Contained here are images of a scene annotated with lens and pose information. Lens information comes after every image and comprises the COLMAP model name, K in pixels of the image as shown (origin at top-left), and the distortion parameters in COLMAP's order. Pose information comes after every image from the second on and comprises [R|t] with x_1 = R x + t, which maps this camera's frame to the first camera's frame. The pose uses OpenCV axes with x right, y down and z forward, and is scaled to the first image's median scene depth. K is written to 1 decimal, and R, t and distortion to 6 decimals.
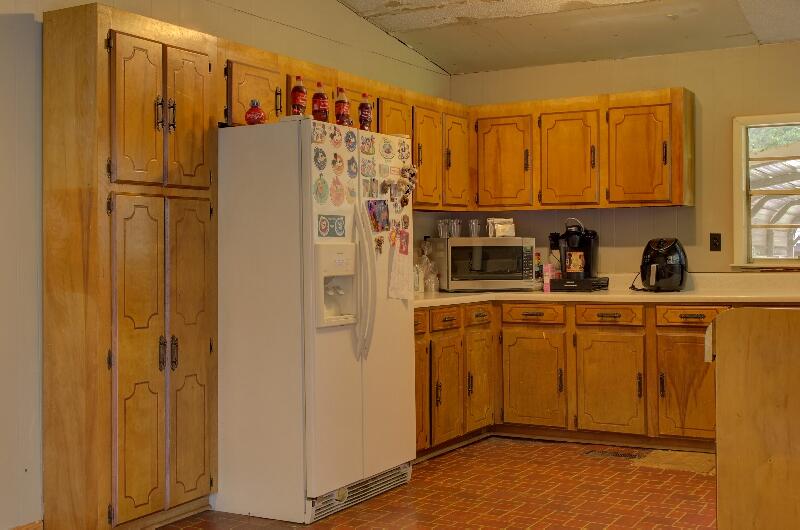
lens RADIAL K [[974.8, 0, 400.2], [0, 974.8, 233.7], [0, 0, 1]] dist [0.001300, 0.009975]
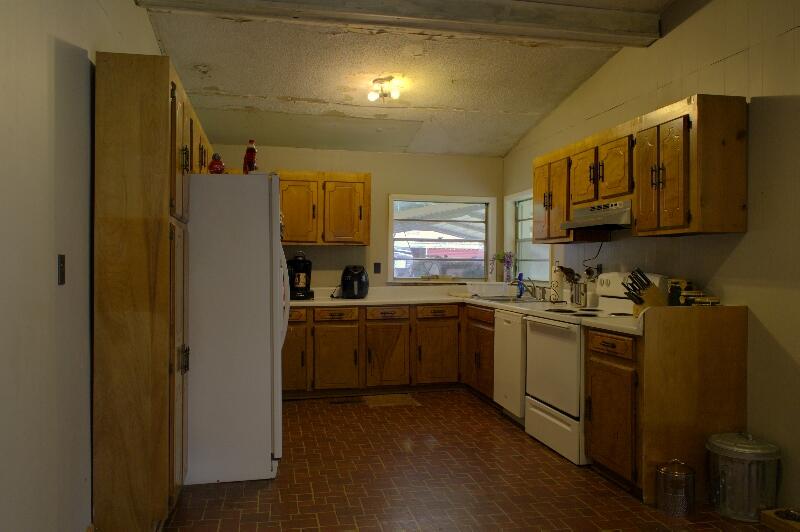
lens RADIAL K [[640.2, 0, 400.0], [0, 640.2, 266.0], [0, 0, 1]] dist [0.003112, 0.004810]
pose [[0.745033, 0.010297, 0.666949, -0.385470], [-0.018328, 0.999819, 0.005037, -0.000766], [-0.666776, -0.015977, 0.745087, 0.163315]]
